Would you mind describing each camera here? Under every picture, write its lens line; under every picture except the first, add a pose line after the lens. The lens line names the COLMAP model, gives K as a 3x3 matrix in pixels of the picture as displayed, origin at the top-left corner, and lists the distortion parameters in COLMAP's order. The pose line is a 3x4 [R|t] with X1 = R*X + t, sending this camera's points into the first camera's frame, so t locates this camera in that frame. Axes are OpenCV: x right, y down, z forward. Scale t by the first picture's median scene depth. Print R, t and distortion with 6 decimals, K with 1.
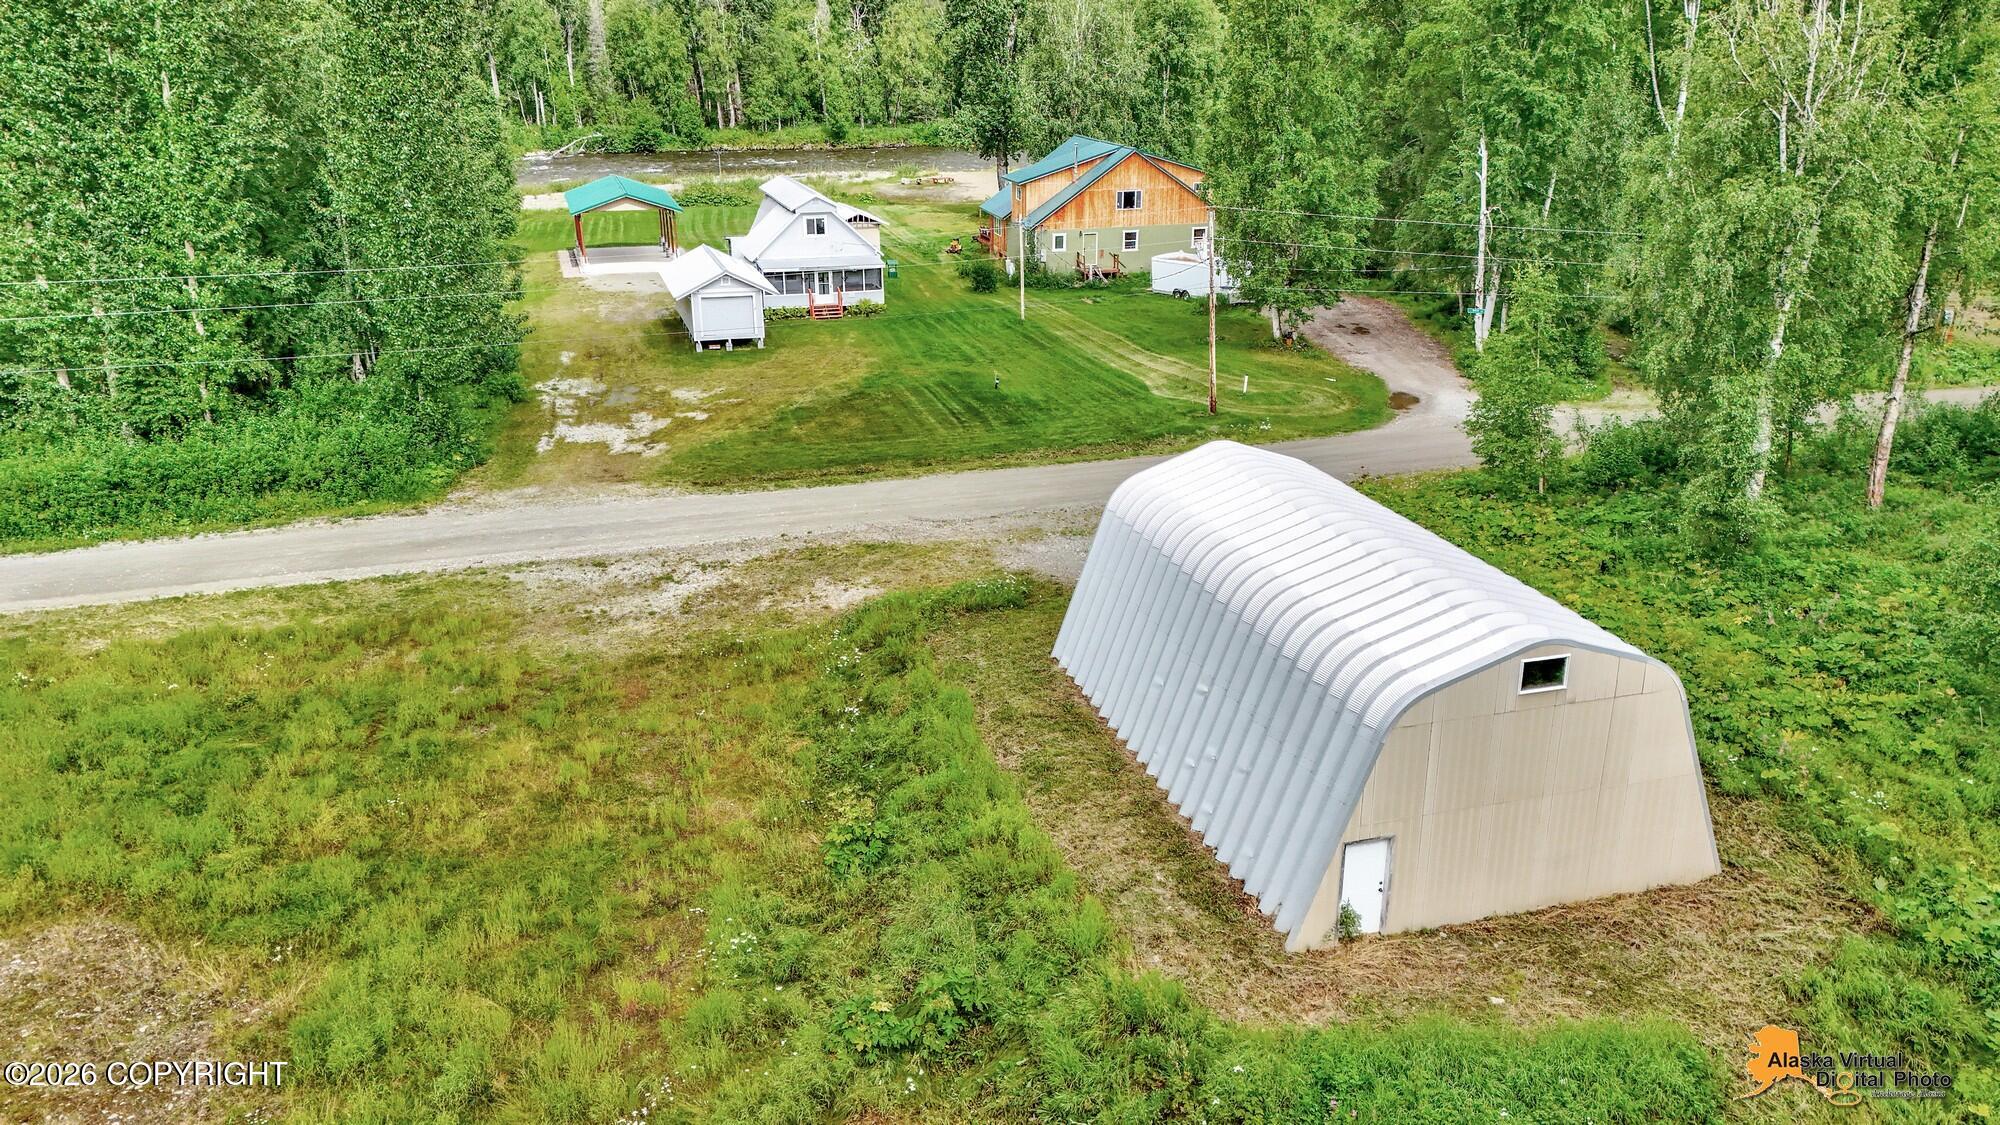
lens RADIAL K [[1522.6, 0, 1007.4], [0, 1522.6, 530.2], [0, 0, 1]] dist [0.095264, -0.119857]
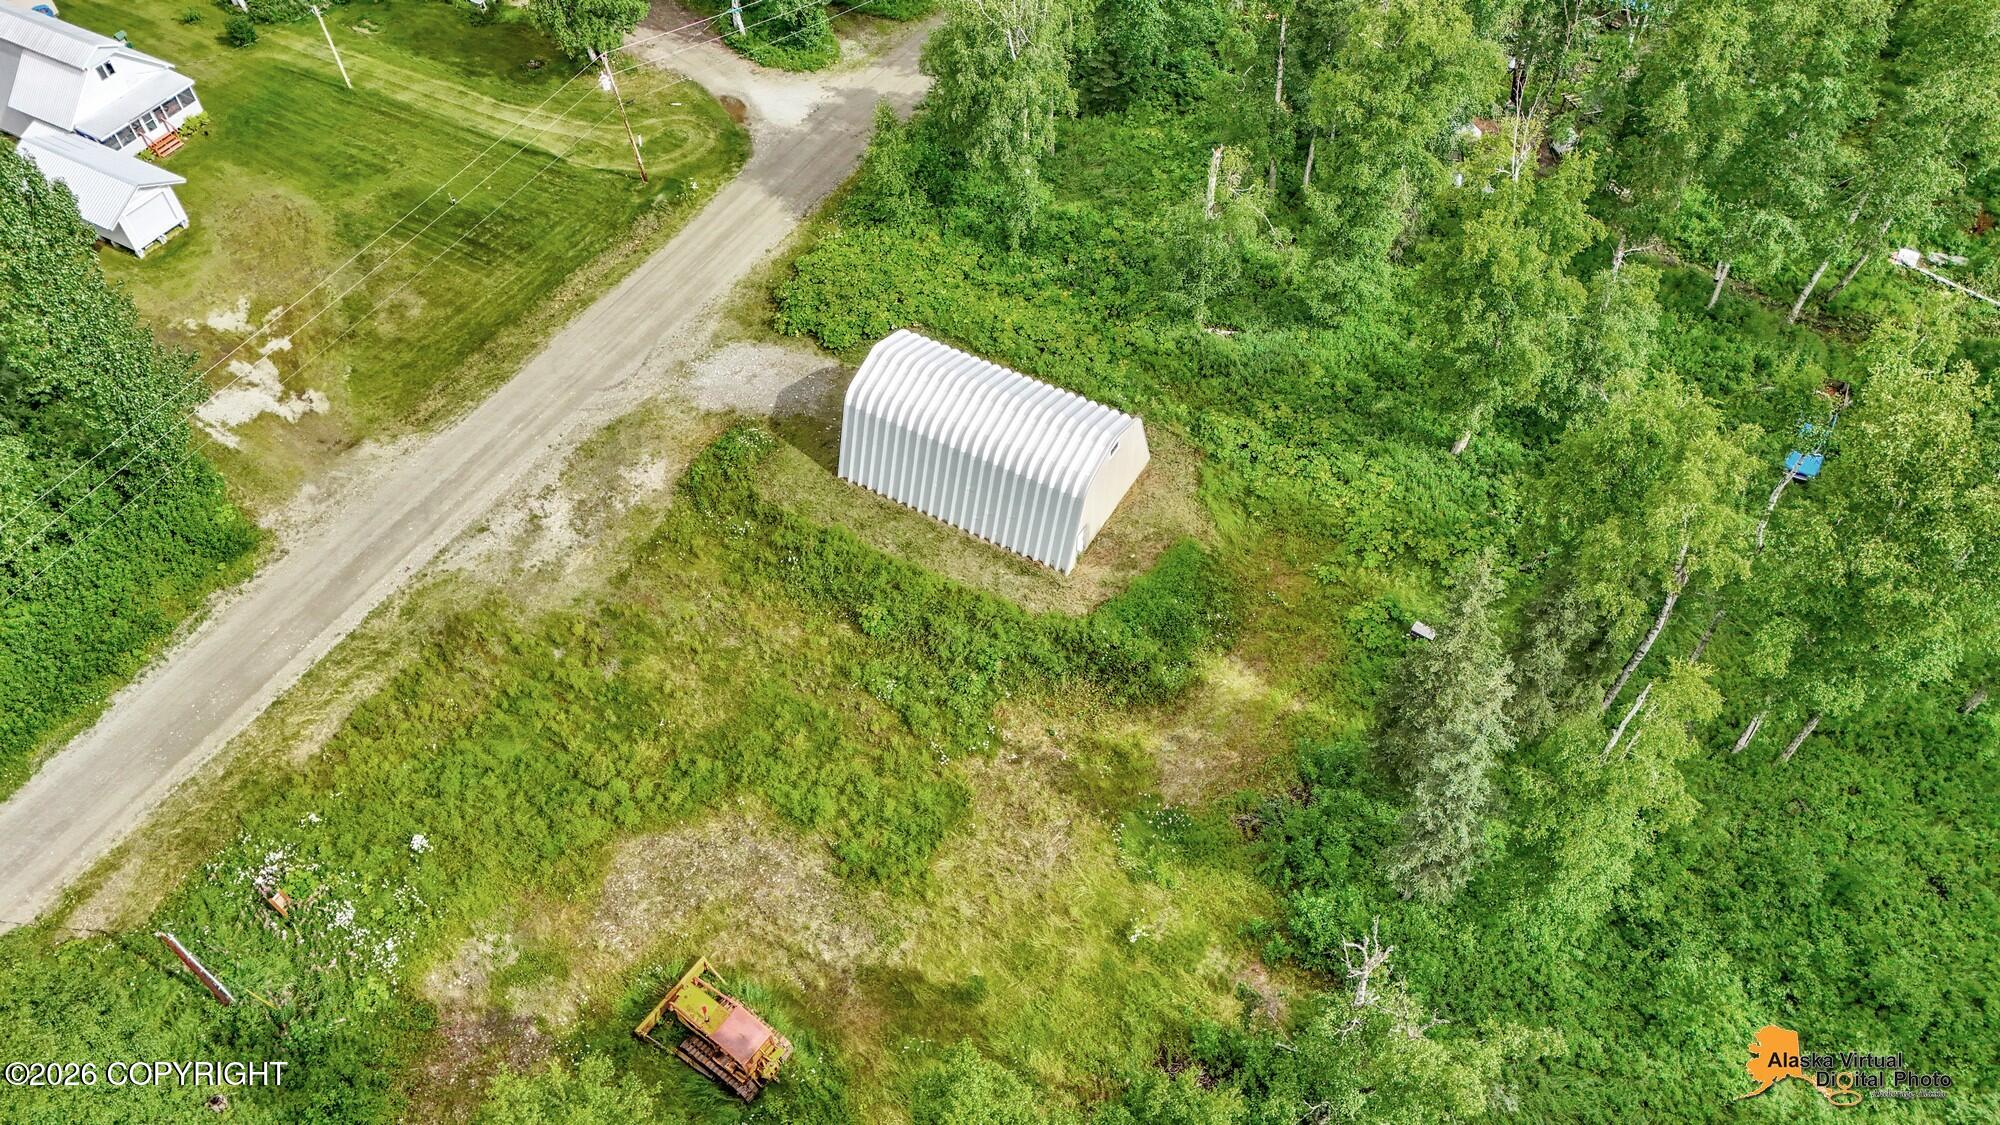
lens RADIAL K [[1485.2, 0, 1013.6], [0, 1485.2, 555.1], [0, 0, 1]] dist [0.060389, -0.005580]
pose [[0.727086, -0.537635, 0.426961, -0.327551], [0.242992, 0.783164, 0.572372, -0.424364], [-0.642107, -0.312415, 0.700068, -0.253462]]
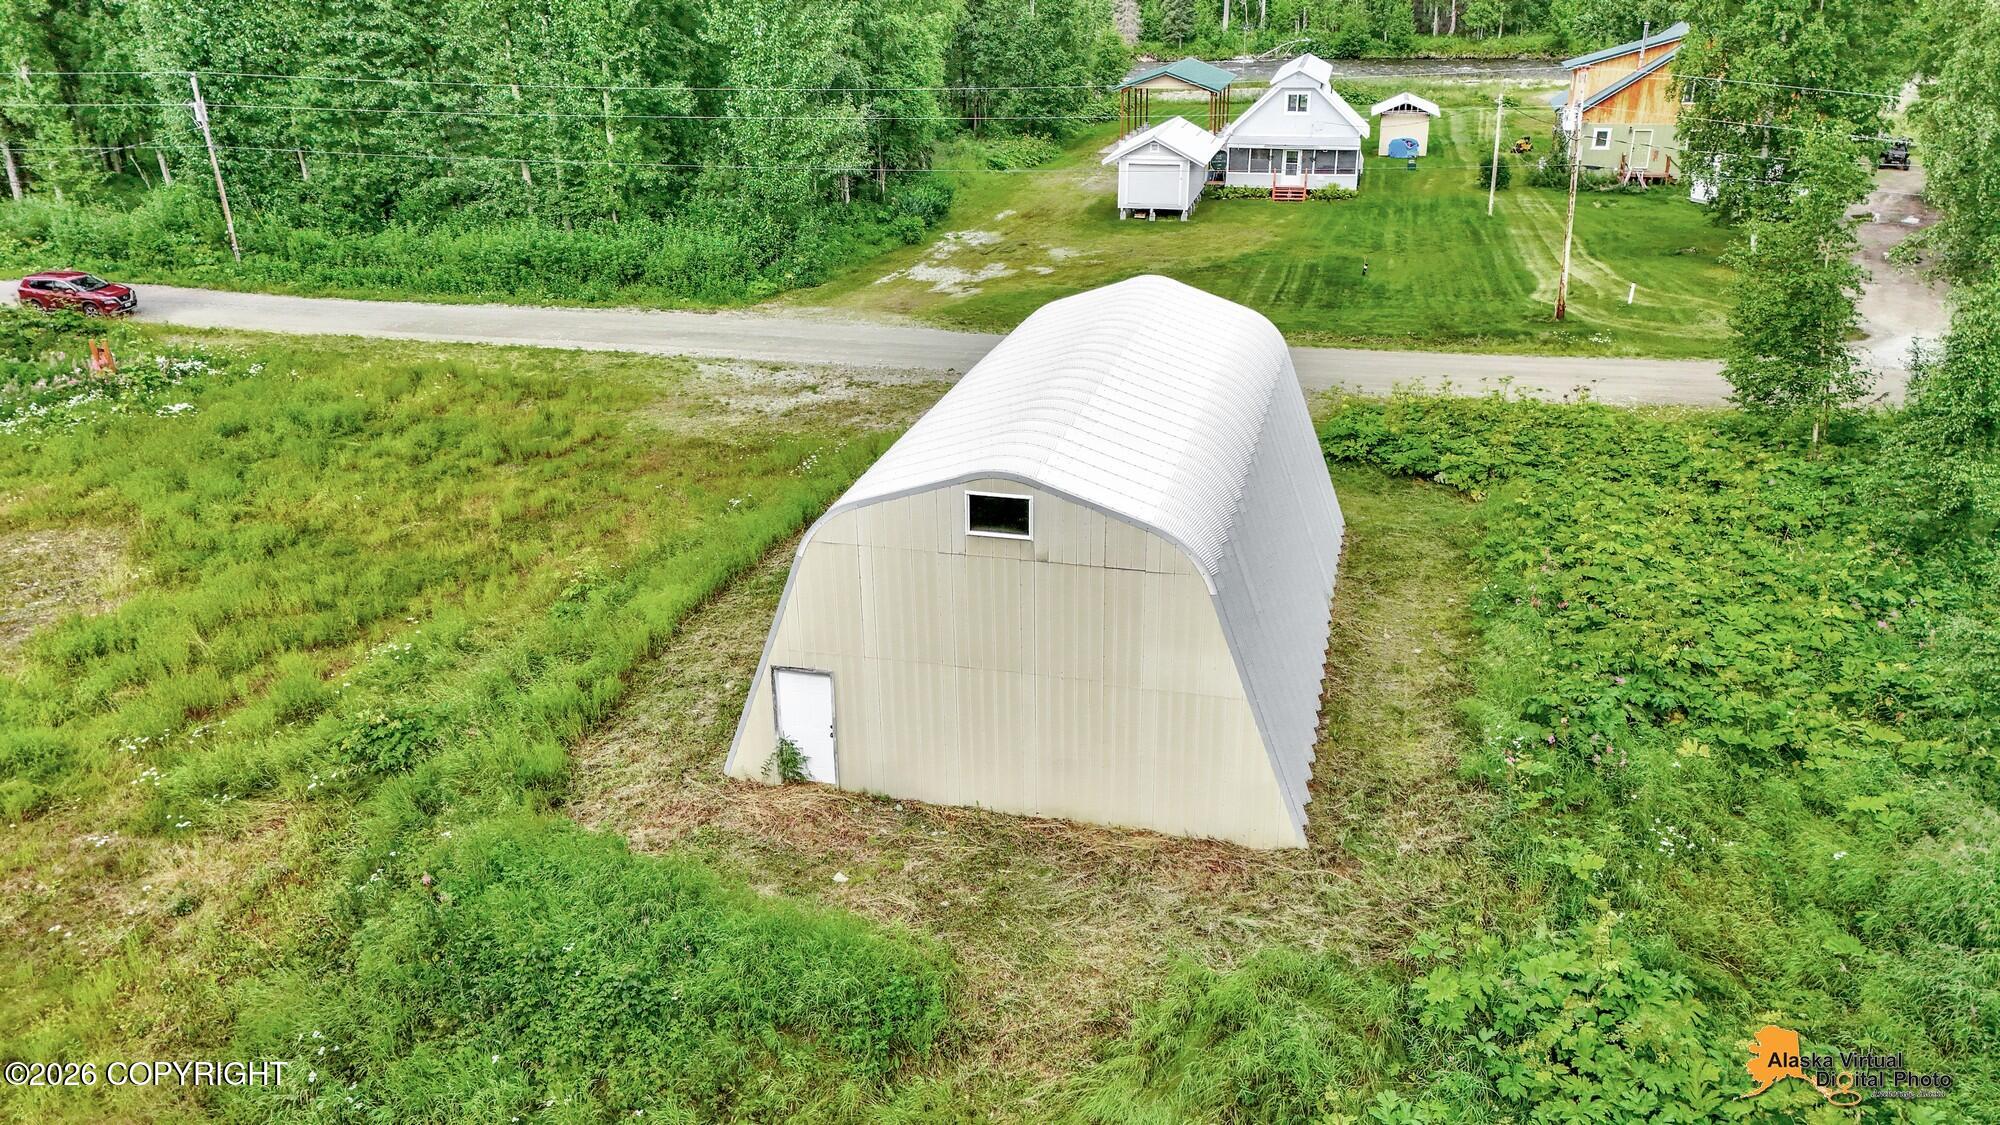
lens RADIAL K [[1485.2, 0, 1013.6], [0, 1485.2, 555.1], [0, 0, 1]] dist [0.060389, -0.005580]
pose [[0.862262, 0.186271, -0.470963, 0.236076], [-0.156606, 0.982398, 0.101828, 0.011477], [0.481641, -0.014047, 0.876256, 0.106551]]
